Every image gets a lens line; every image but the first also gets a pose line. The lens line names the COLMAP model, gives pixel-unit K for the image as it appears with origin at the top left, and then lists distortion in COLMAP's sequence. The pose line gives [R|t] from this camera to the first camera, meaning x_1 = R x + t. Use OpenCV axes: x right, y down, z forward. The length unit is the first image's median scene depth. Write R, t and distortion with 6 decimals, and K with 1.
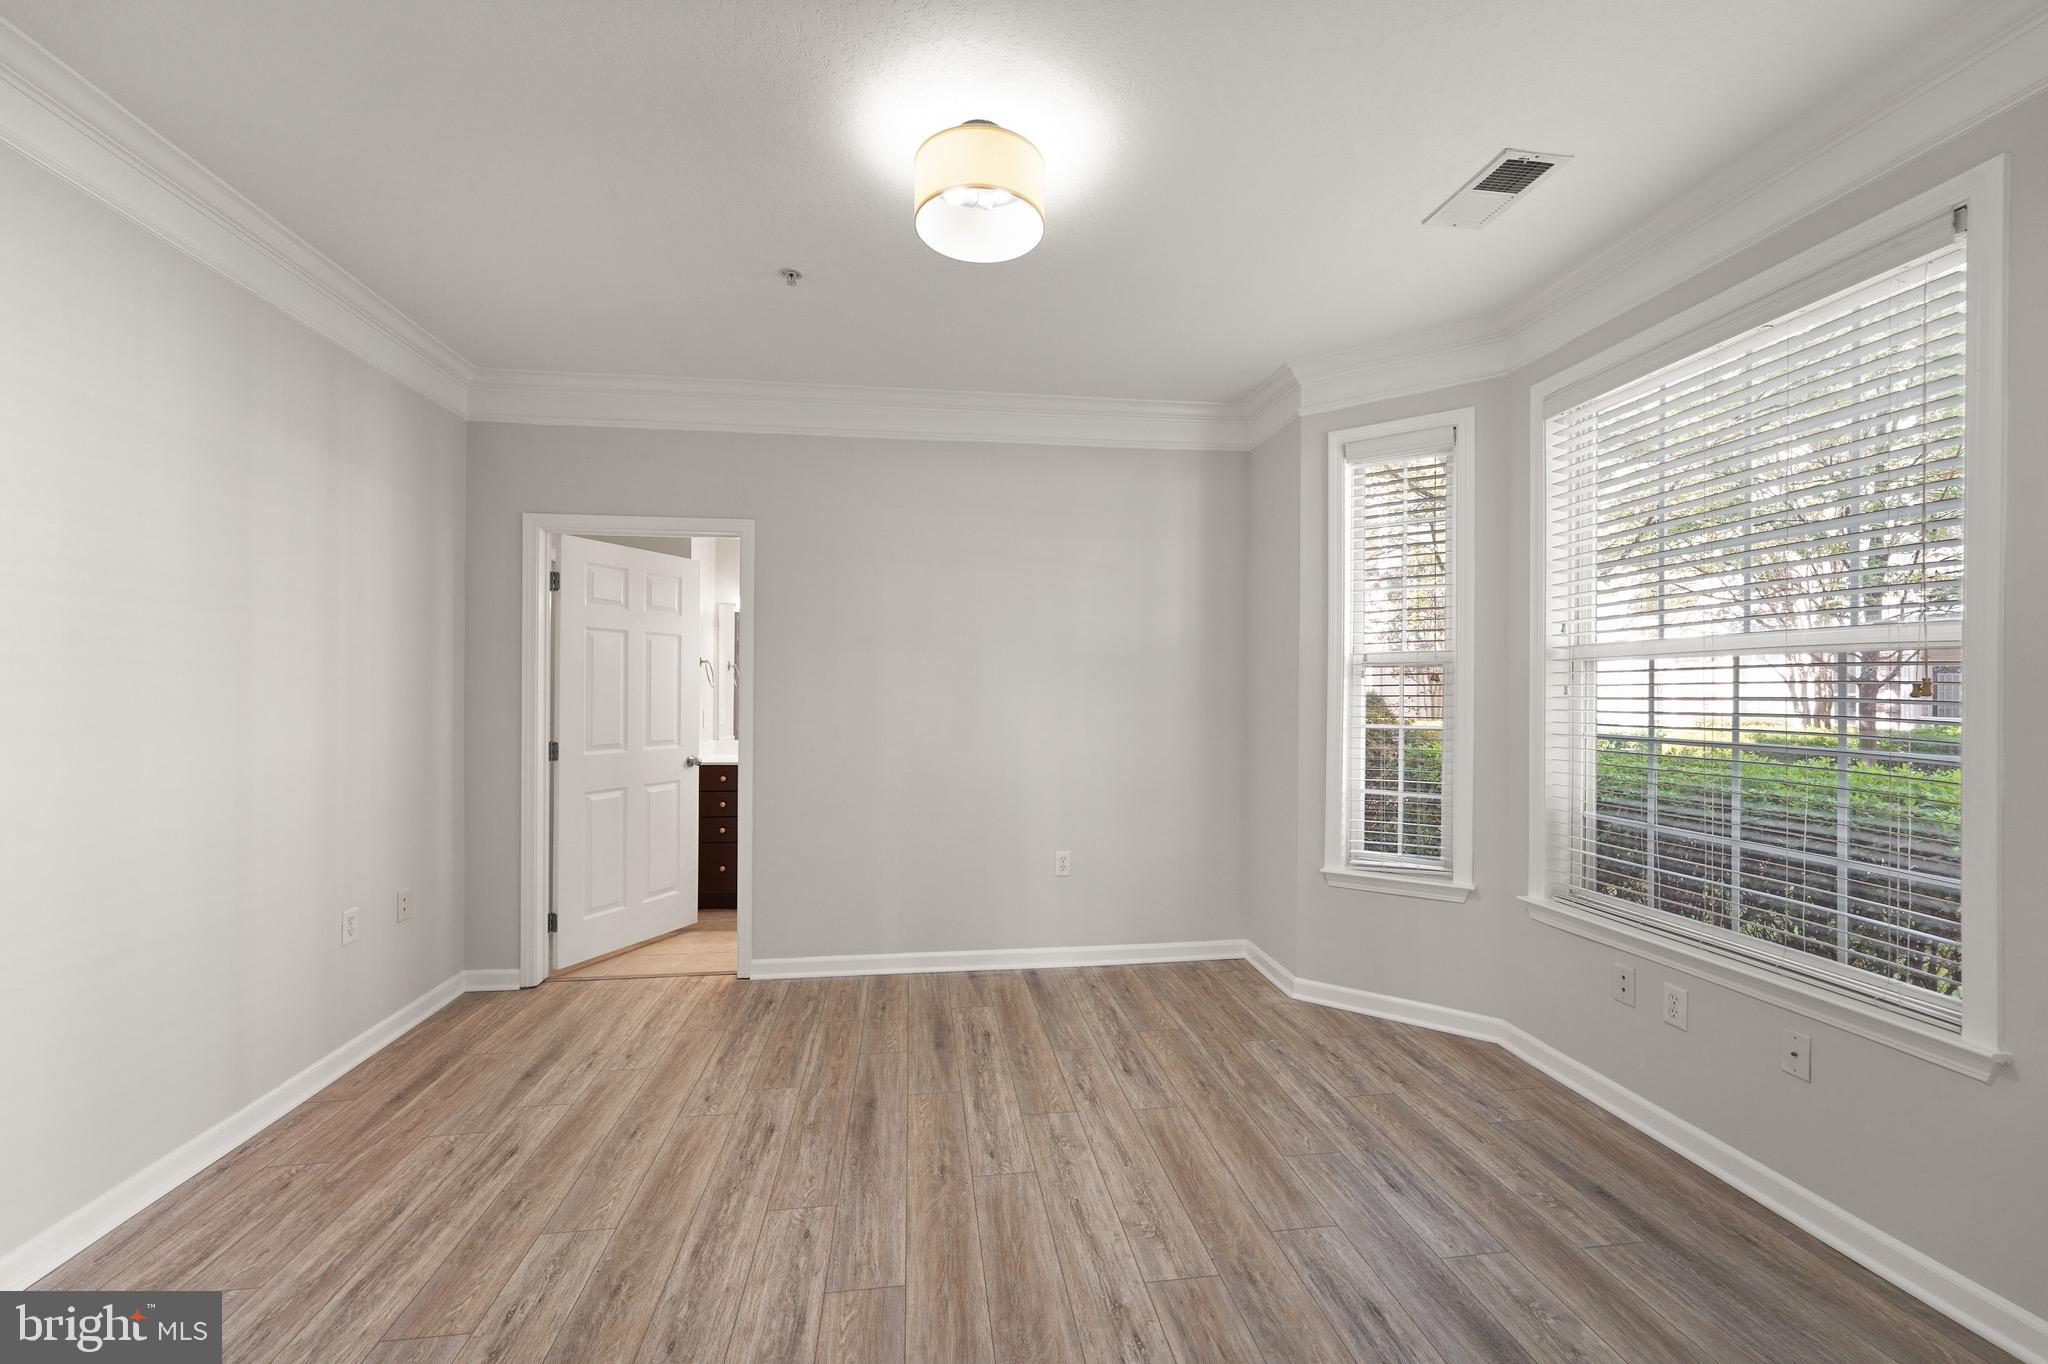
lens RADIAL K [[836.4, 0, 1028.6], [0, 836.4, 688.3], [0, 0, 1]] dist [-0.003674, 0.000494]
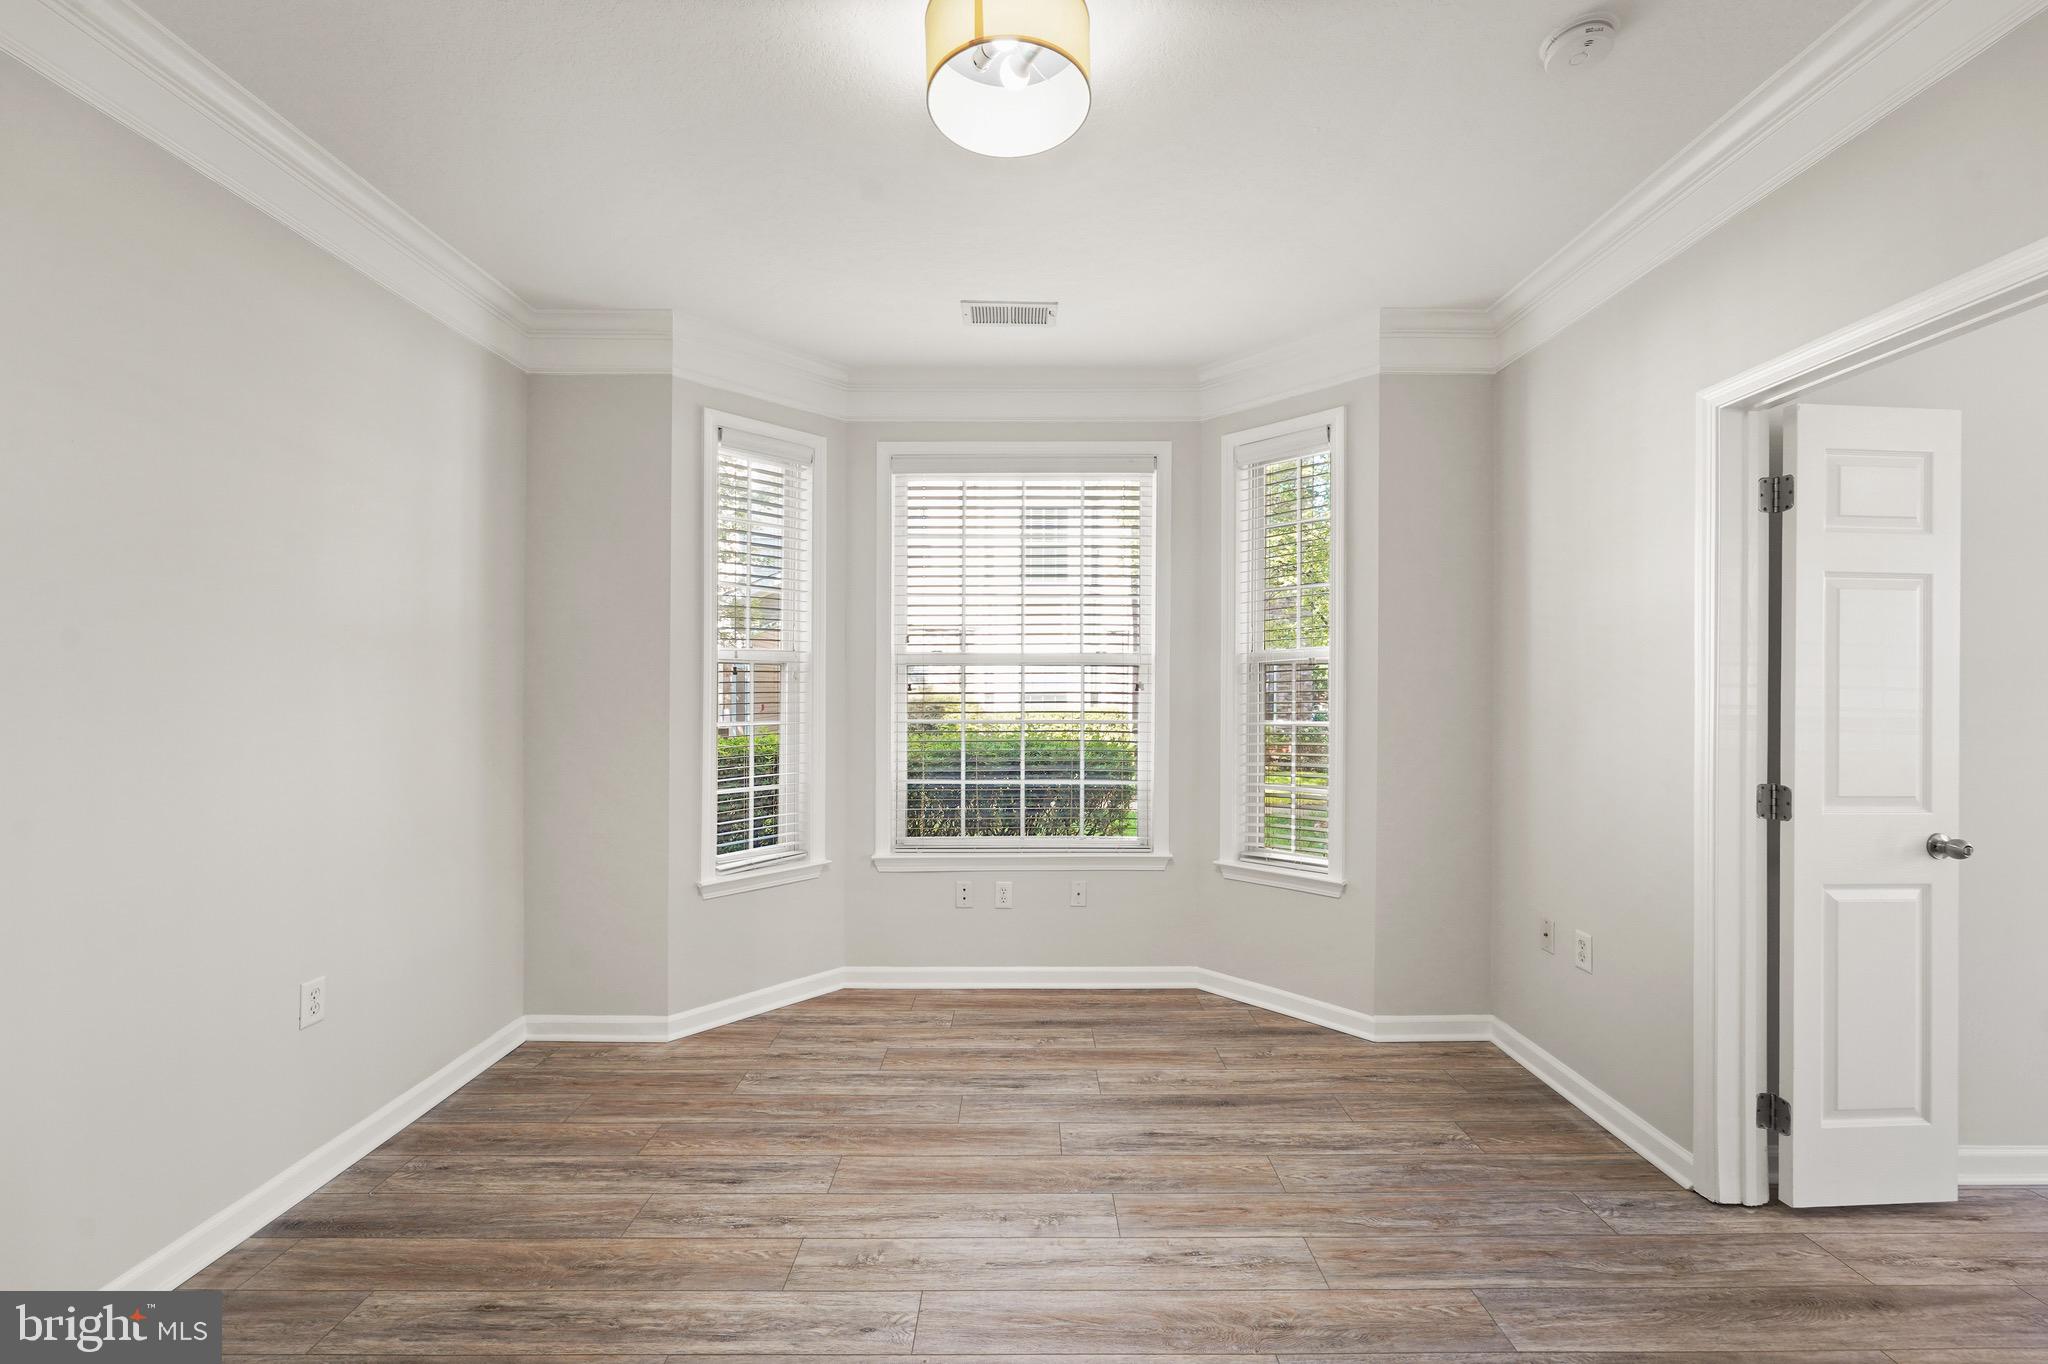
lens RADIAL K [[836.4, 0, 1025.6], [0, 836.4, 685.8], [0, 0, 1]] dist [-0.003674, 0.000494]
pose [[0.128668, 0.002400, 0.991685, -0.621822], [-0.001718, 0.999996, -0.002198, 0.002873], [-0.991686, -0.001421, 0.128671, 0.647869]]
